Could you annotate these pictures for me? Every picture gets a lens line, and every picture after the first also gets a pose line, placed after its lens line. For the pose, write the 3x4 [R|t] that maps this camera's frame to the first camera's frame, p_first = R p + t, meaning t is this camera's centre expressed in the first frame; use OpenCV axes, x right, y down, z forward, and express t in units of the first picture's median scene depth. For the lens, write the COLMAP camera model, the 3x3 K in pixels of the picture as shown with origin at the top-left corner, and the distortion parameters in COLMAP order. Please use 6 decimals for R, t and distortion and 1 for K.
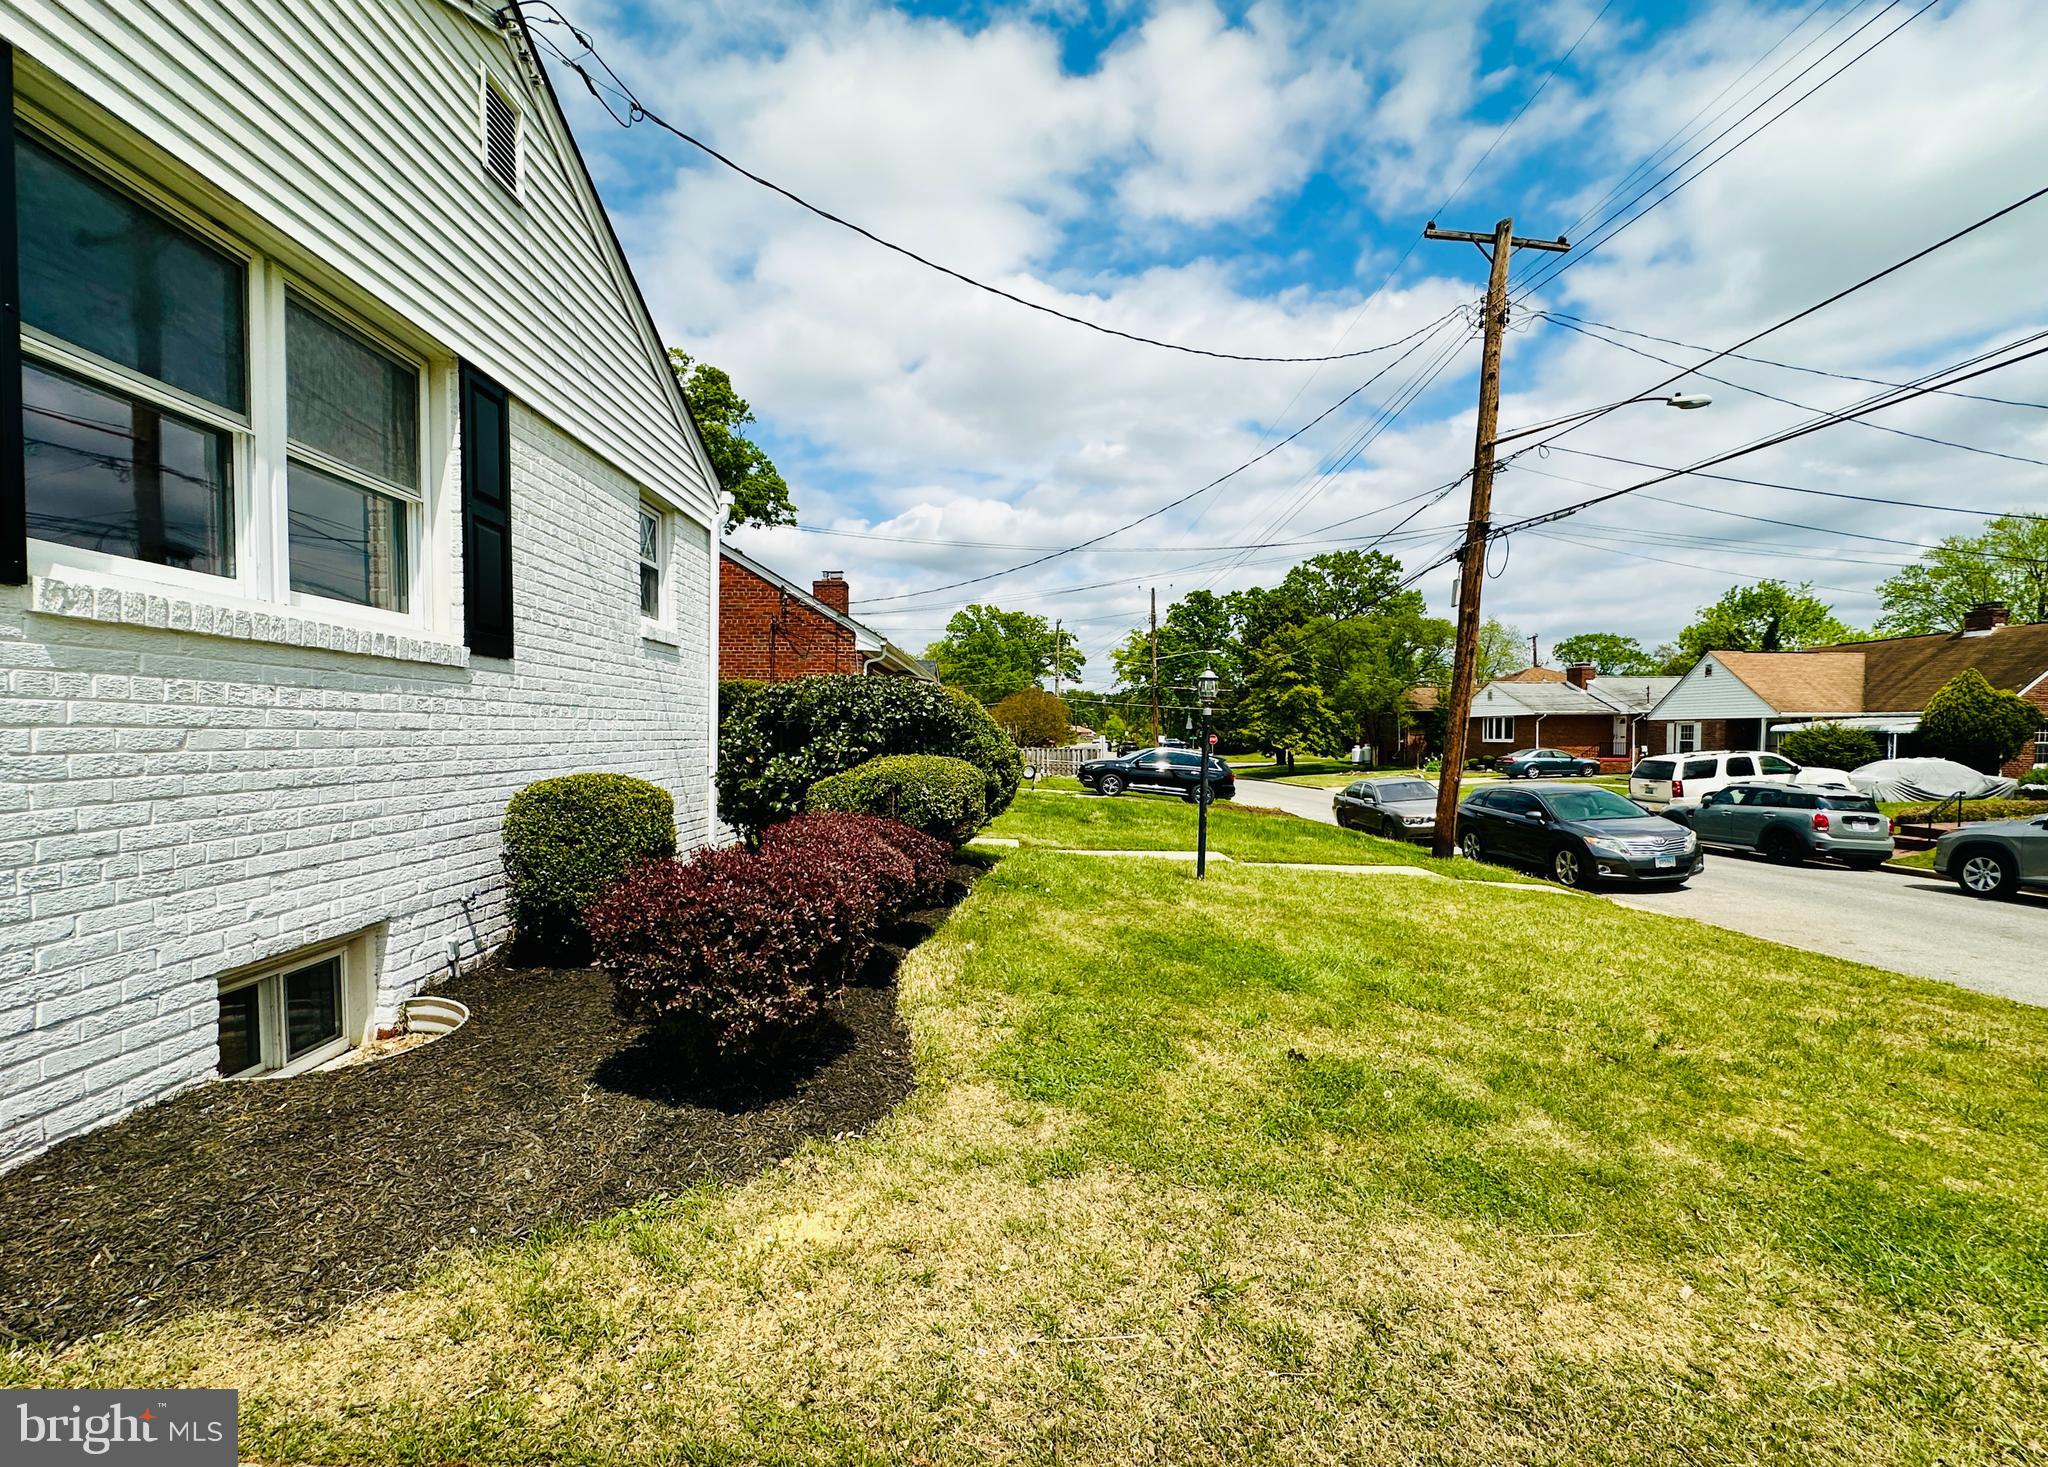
lens RADIAL K [[888.2, 0, 1024.0], [0, 888.2, 733.5], [0, 0, 1]] dist [0.000188, 0.000002]
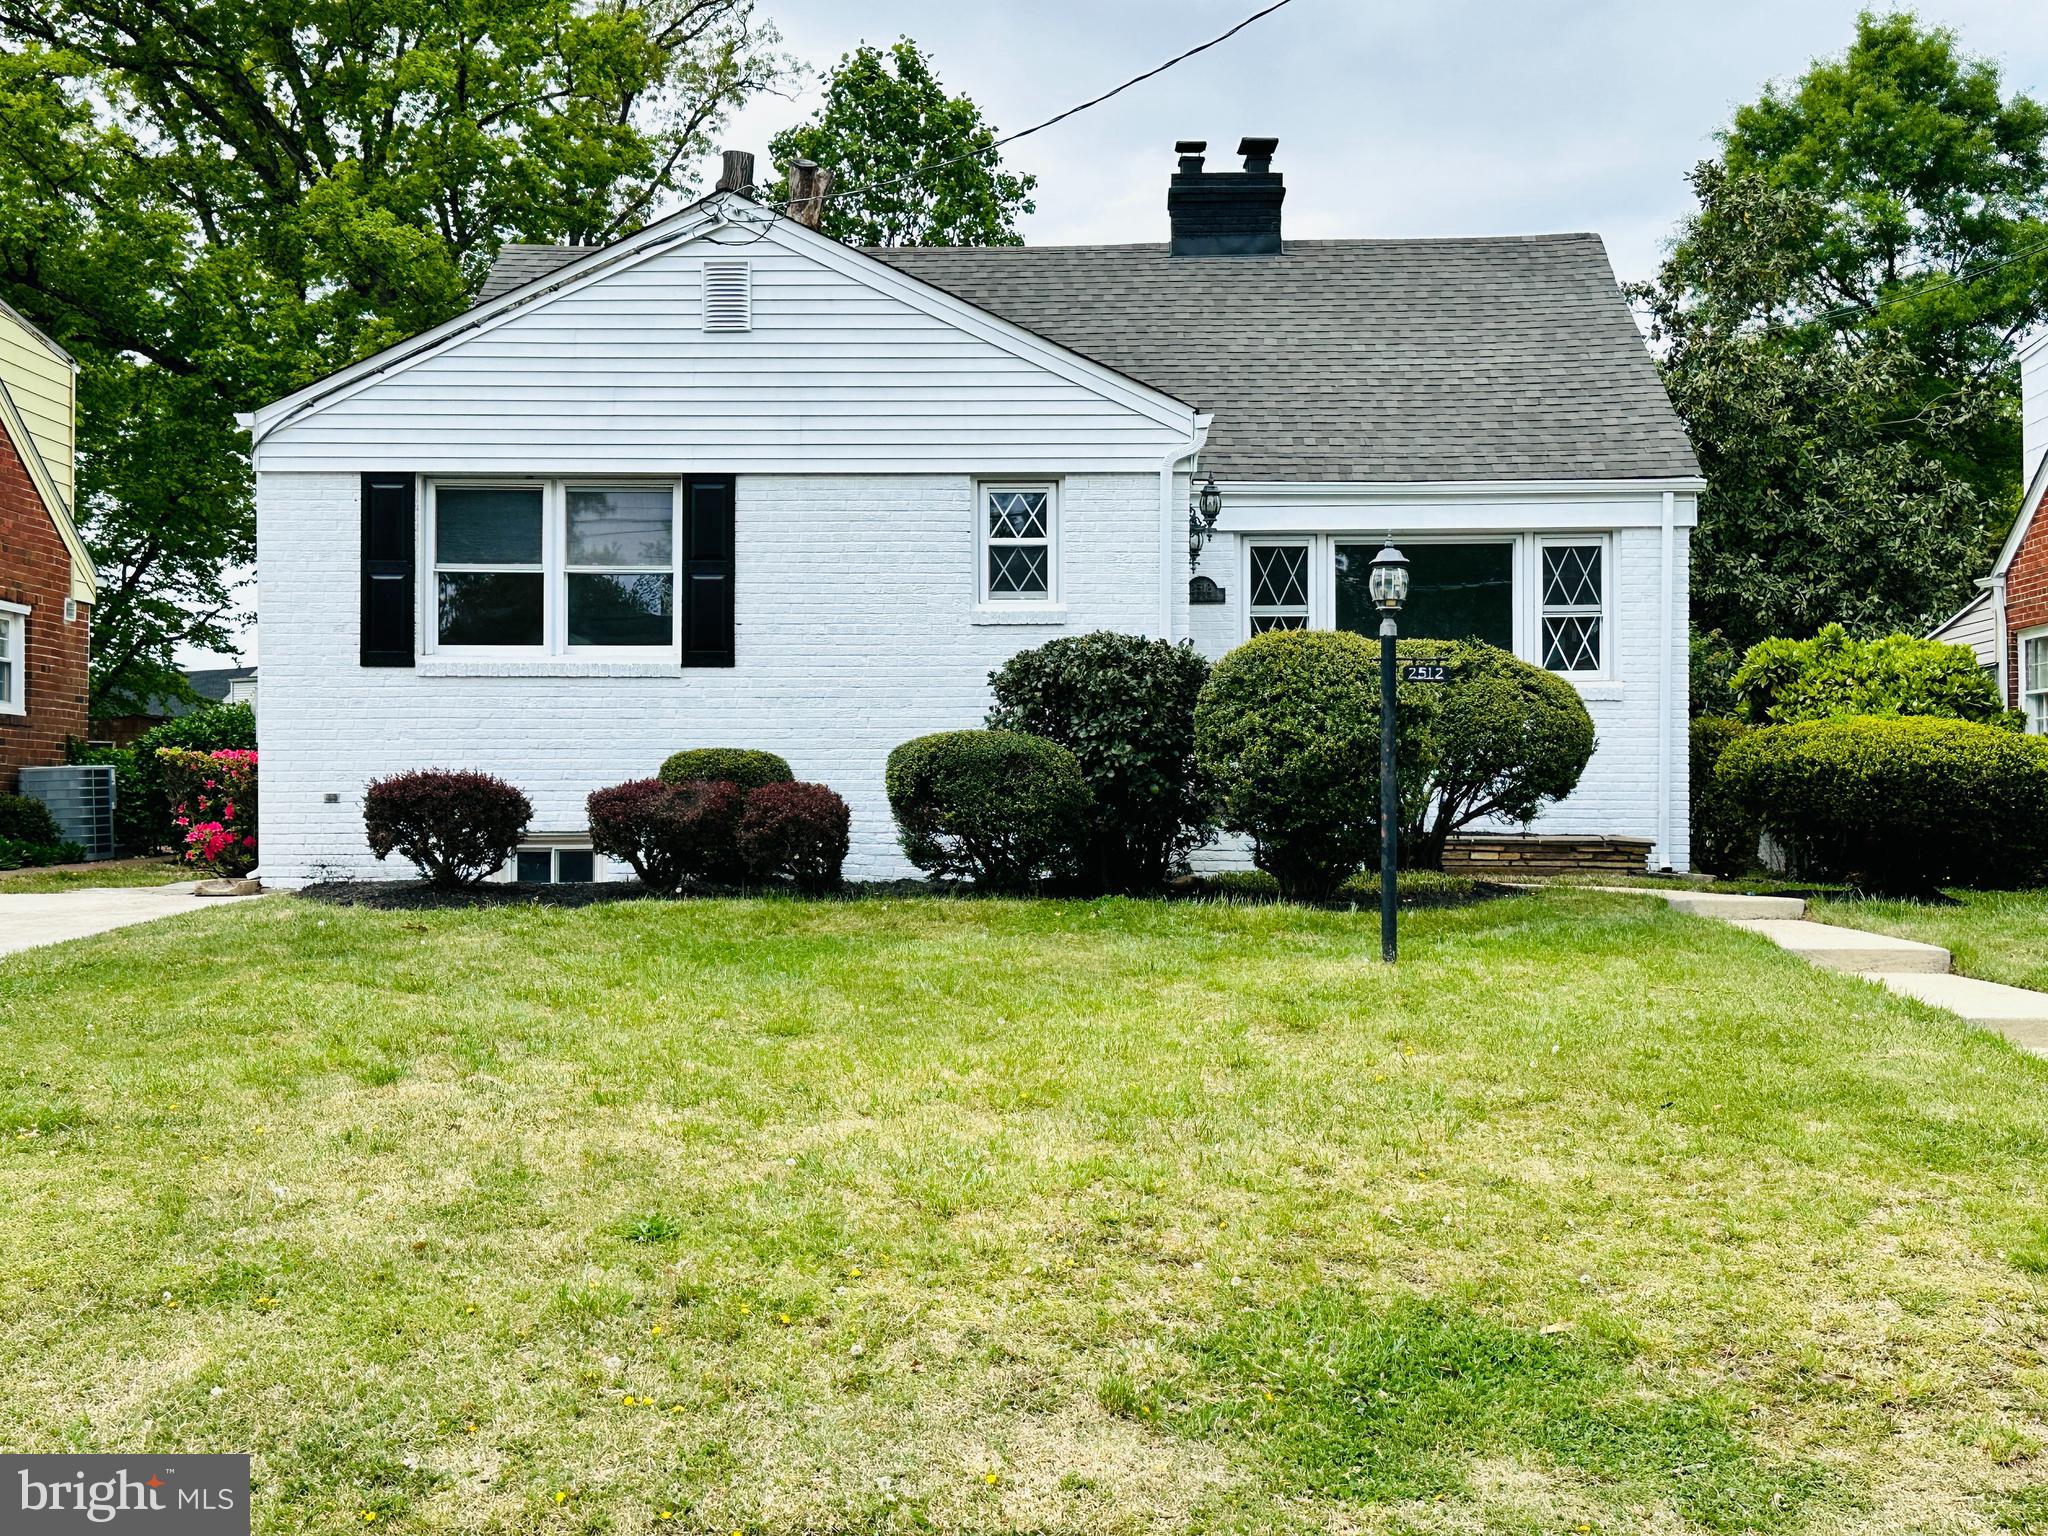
lens RADIAL K [[2282.4, 0, 1024.0], [0, 2282.4, 768.0], [0, 0, 1]] dist [0.143200, -0.003062]
pose [[-0.044760, -0.014790, -0.998888, 3.351806], [0.004146, 0.999879, -0.014991, 0.147800], [0.998989, -0.004813, -0.044693, 1.818556]]
